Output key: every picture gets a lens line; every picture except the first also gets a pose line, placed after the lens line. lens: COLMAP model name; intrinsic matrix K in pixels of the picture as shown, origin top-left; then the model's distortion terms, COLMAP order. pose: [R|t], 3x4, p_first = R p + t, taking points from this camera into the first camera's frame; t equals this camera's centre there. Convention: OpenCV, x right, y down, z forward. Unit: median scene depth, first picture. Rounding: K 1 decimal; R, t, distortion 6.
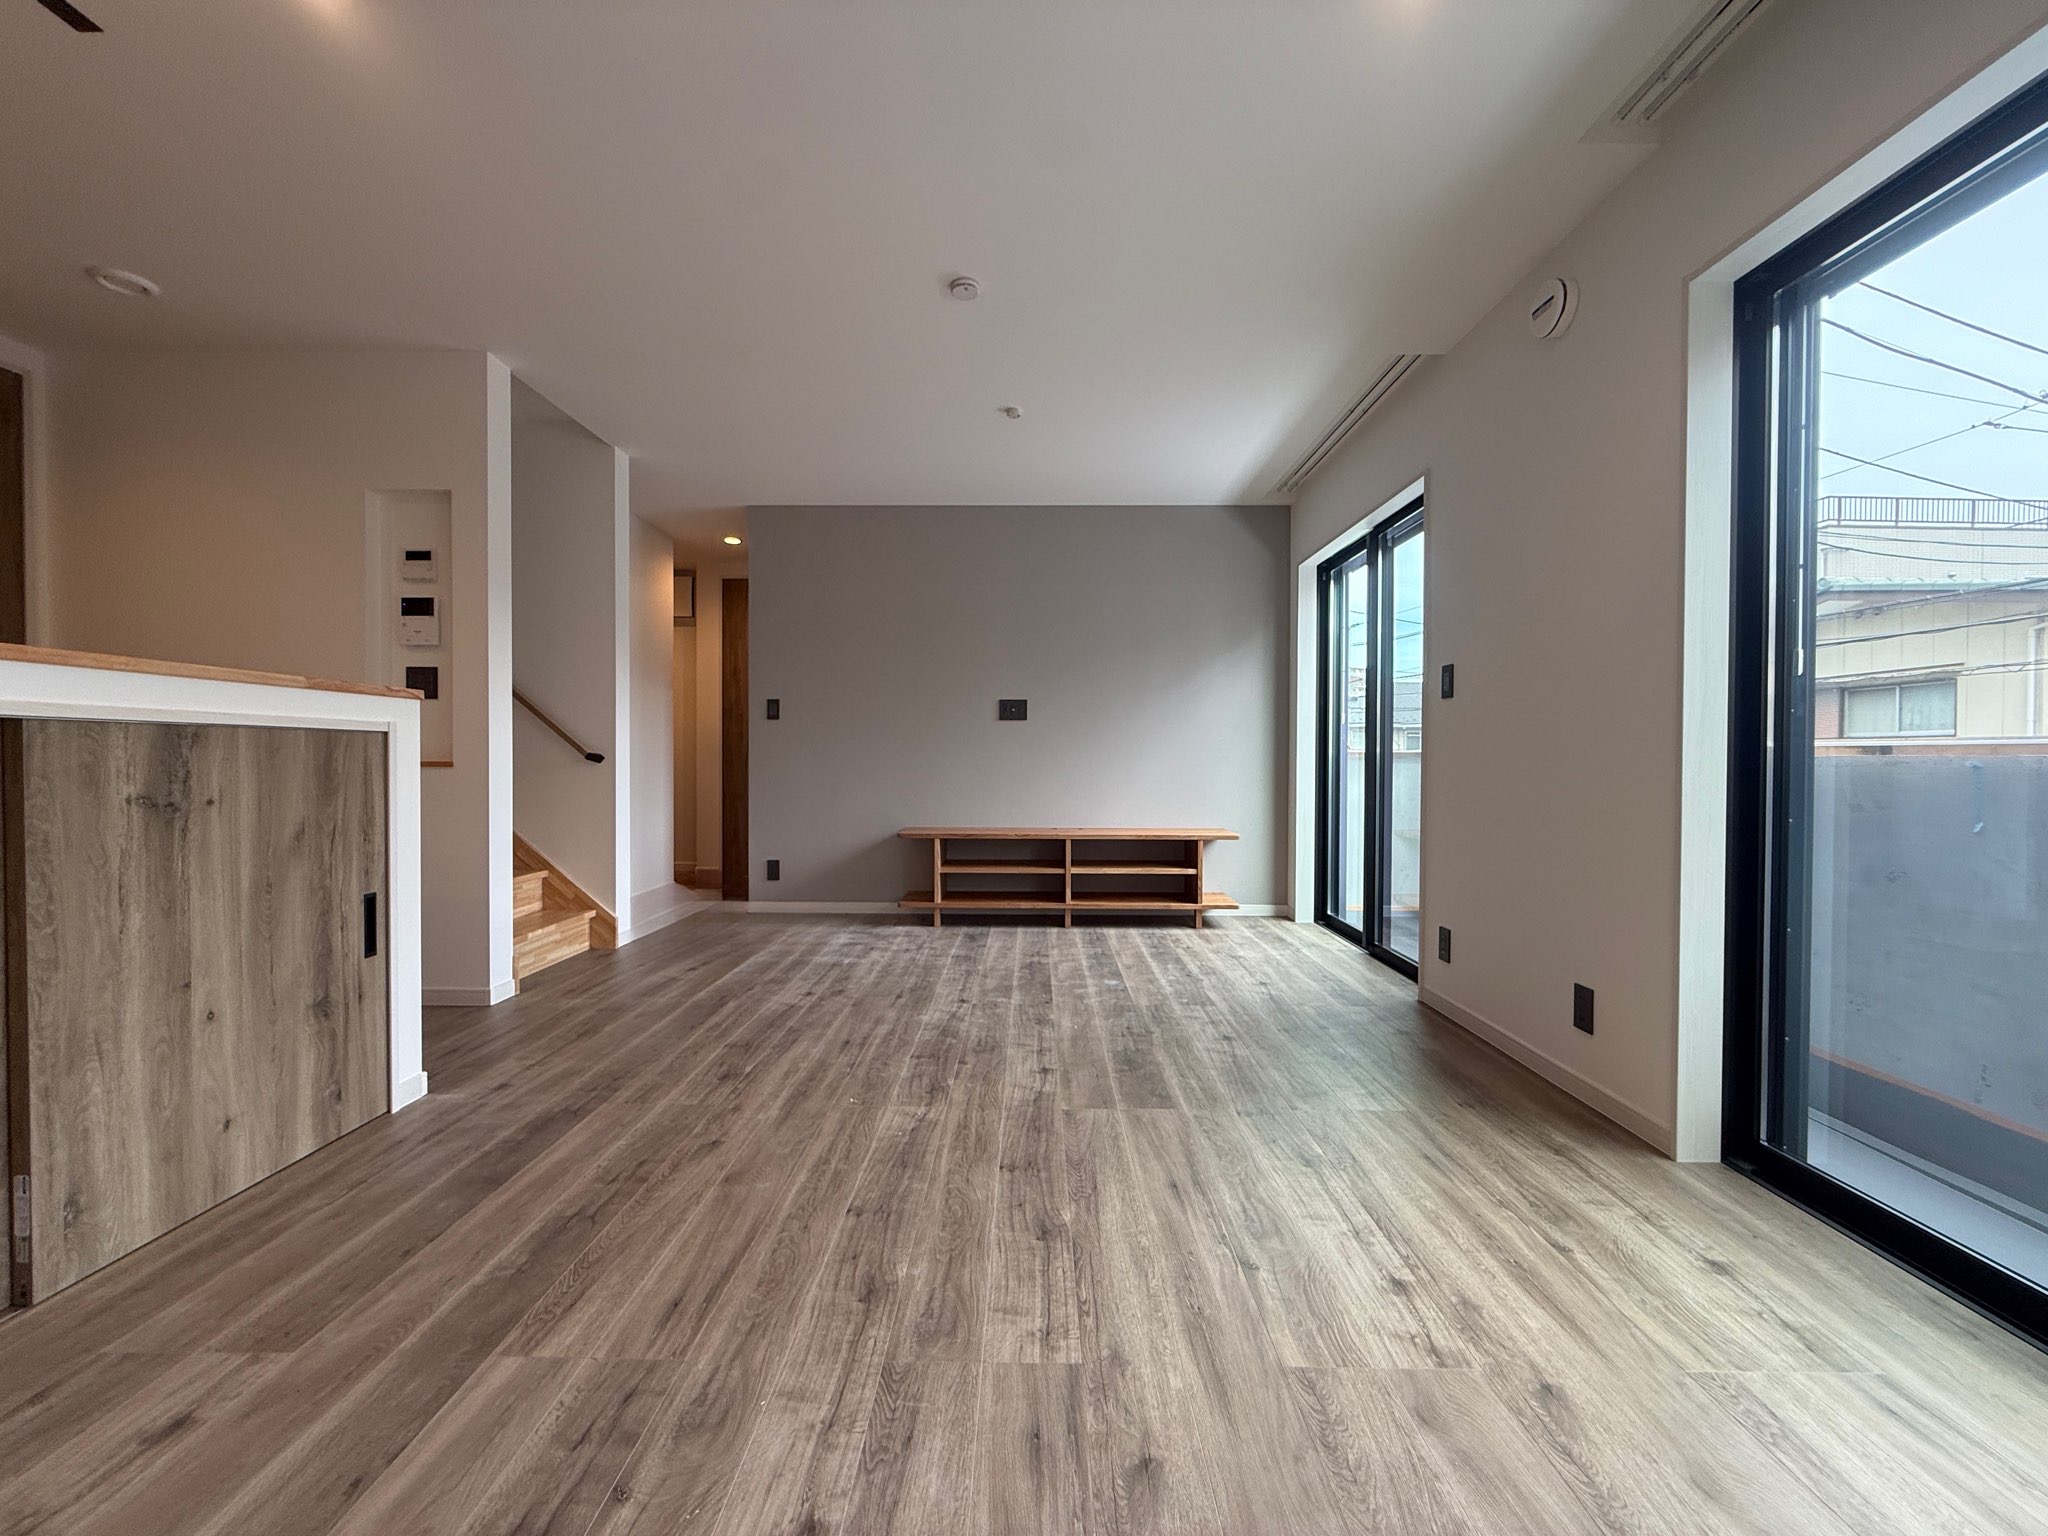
lens RADIAL K [[814.3, 0, 1016.0], [0, 814.3, 775.0], [0, 0, 1]] dist [-0.002164, 0.000530]
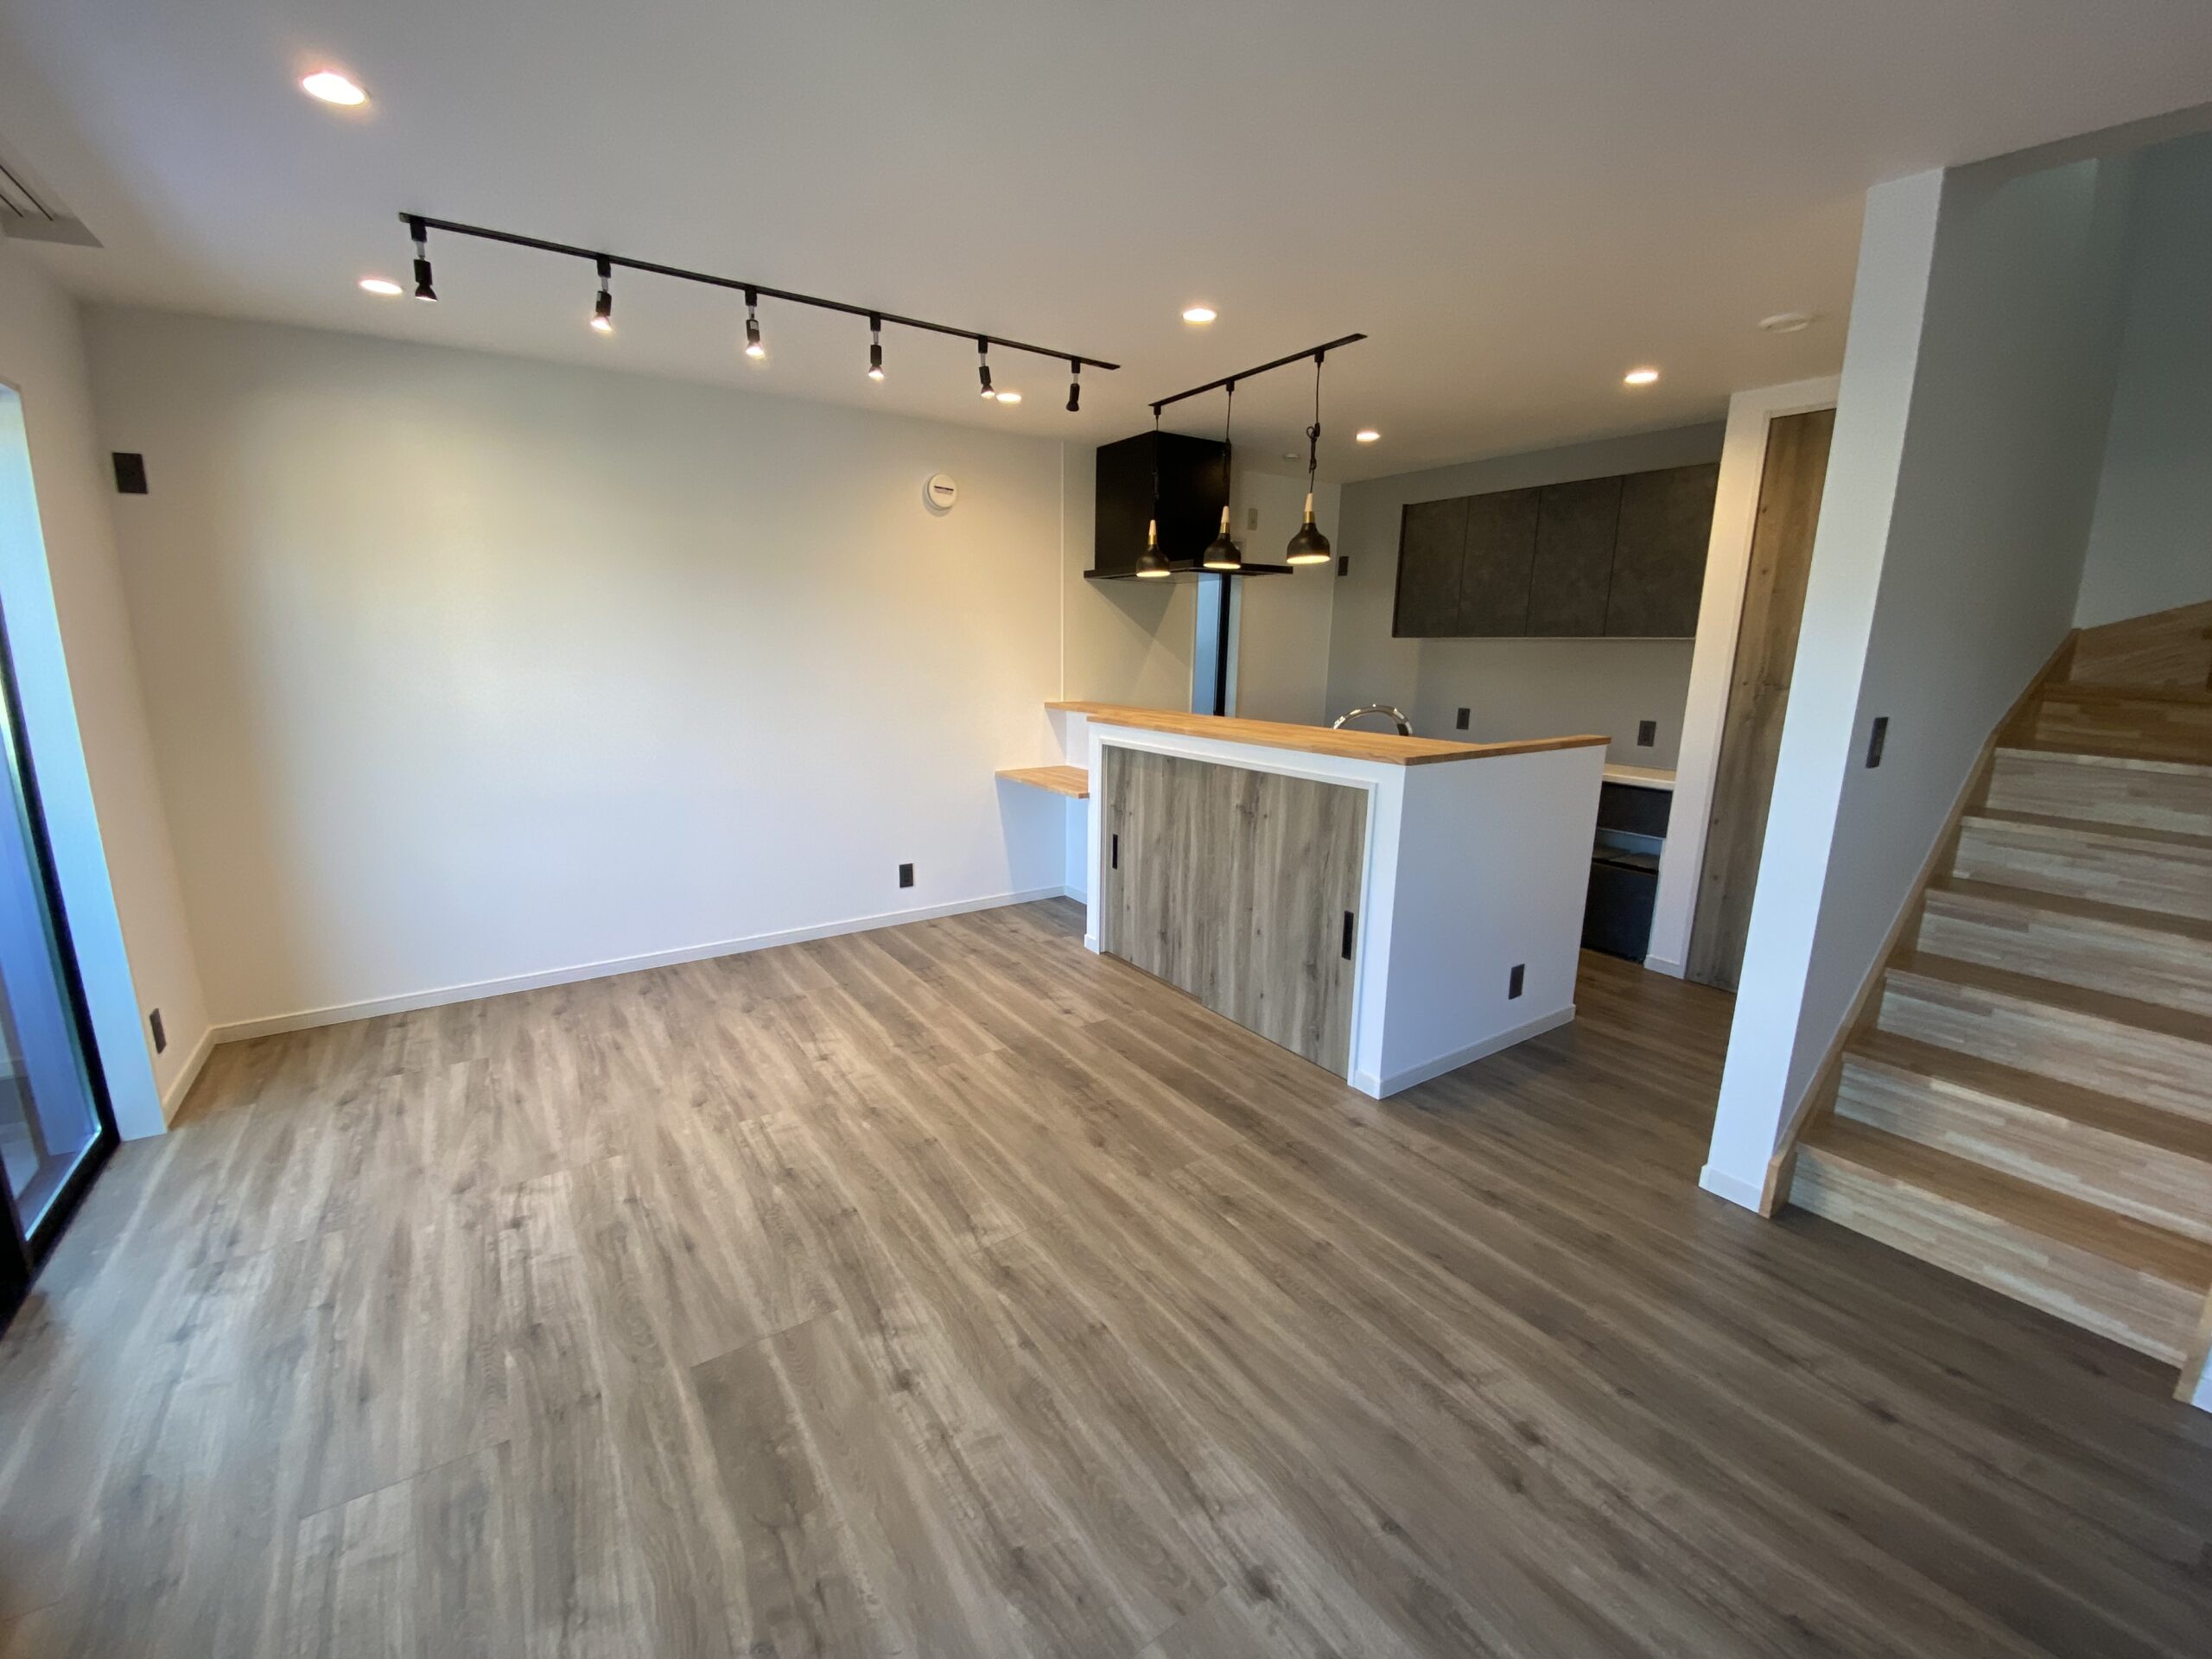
lens RADIAL K [[899.4, 0, 1105.1], [0, 899.4, 815.8], [0, 0, 1]] dist [0.019866, -0.020029]
pose [[-0.809993, 0.098247, -0.578152, 0.363890], [-0.030873, 0.977356, 0.209337, -0.318554], [0.585627, 0.187411, -0.788618, 2.044429]]
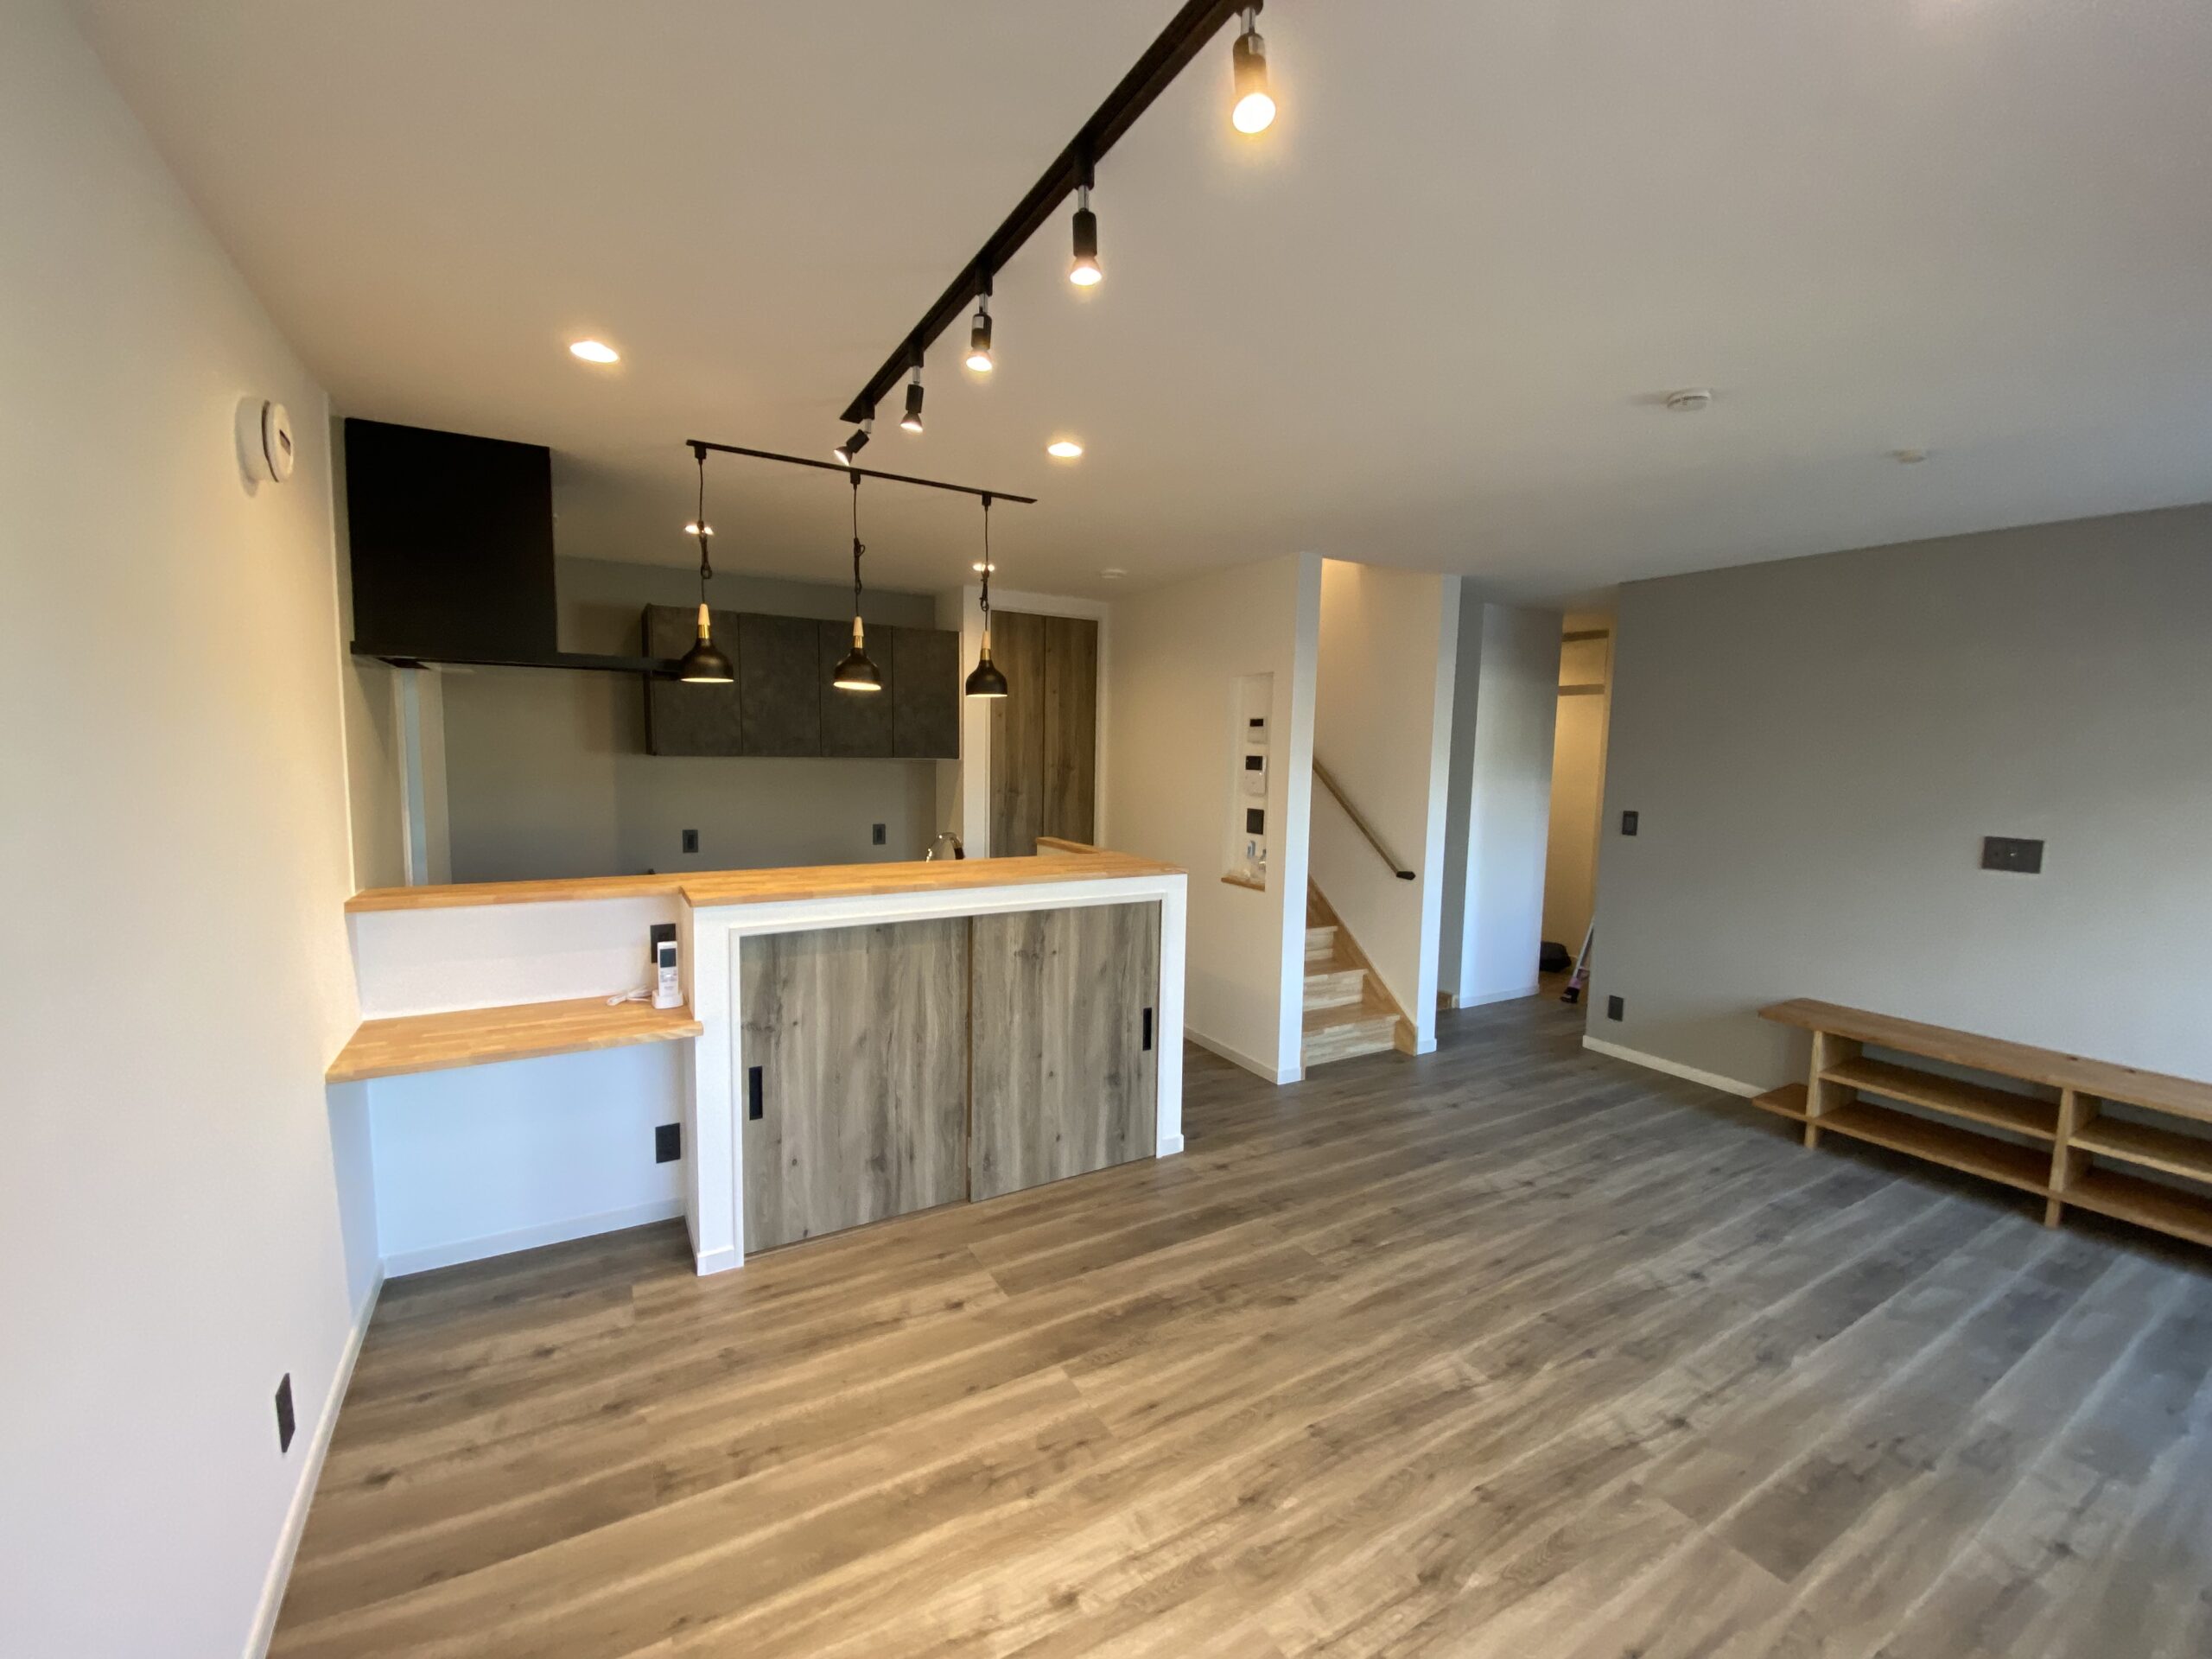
lens RADIAL K [[899.4, 0, 1105.1], [0, 899.4, 815.8], [0, 0, 1]] dist [0.019866, -0.020029]
pose [[0.520492, 0.077128, -0.850376, 0.569808], [-0.037342, 0.997015, 0.067572, -0.336761], [0.853049, -0.003416, 0.521819, 0.091665]]
